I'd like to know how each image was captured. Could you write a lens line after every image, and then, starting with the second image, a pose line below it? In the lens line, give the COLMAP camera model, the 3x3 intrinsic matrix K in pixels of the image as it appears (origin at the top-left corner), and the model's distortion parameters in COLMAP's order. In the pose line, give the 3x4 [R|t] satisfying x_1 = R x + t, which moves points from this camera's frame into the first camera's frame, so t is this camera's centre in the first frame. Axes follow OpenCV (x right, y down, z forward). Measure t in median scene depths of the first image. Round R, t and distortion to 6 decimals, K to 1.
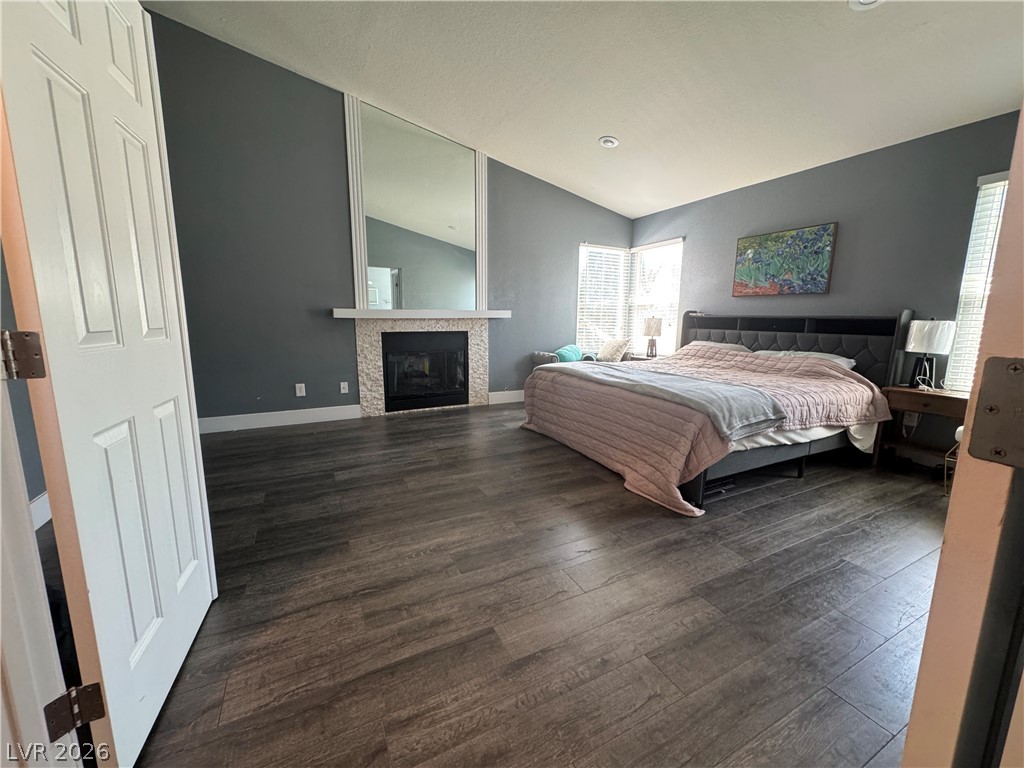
lens RADIAL K [[410.0, 0, 511.4], [0, 410.0, 384.8], [0, 0, 1]] dist [-0.000006, 0.000861]
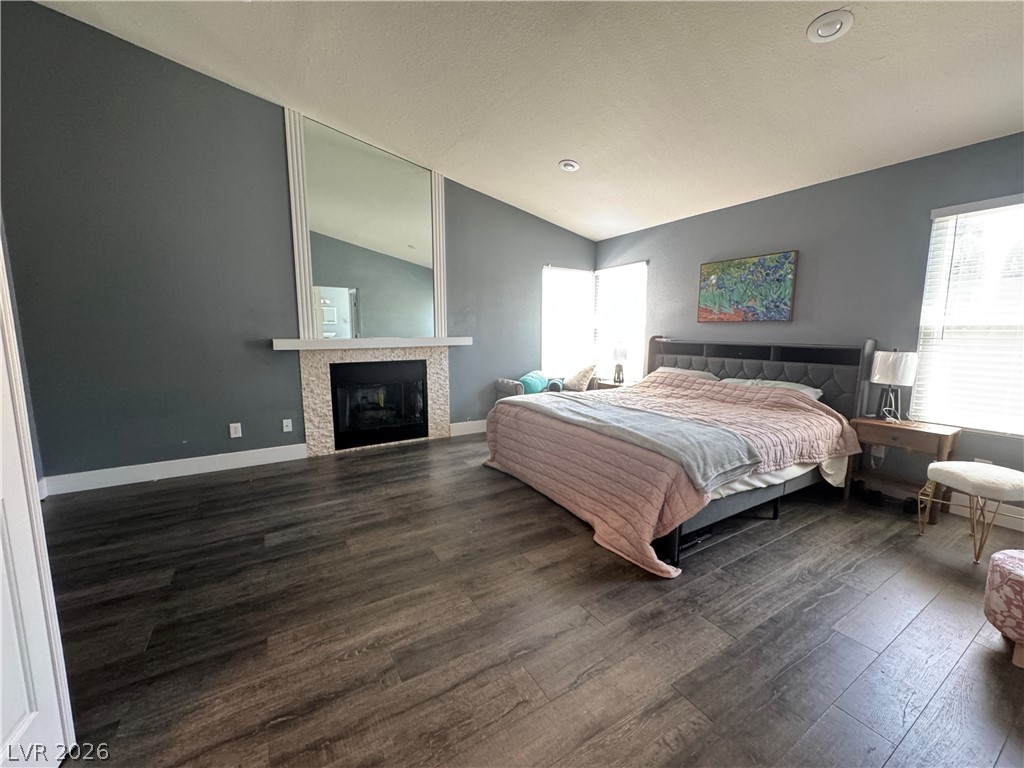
lens RADIAL K [[410.0, 0, 512.0], [0, 410.0, 382.5], [0, 0, 1]] dist [-0.000006, 0.000861]
pose [[0.997099, -0.017299, 0.074127, 0.029515], [0.019852, 0.999230, -0.033851, -0.067455], [-0.073484, 0.035225, 0.996674, 0.084670]]
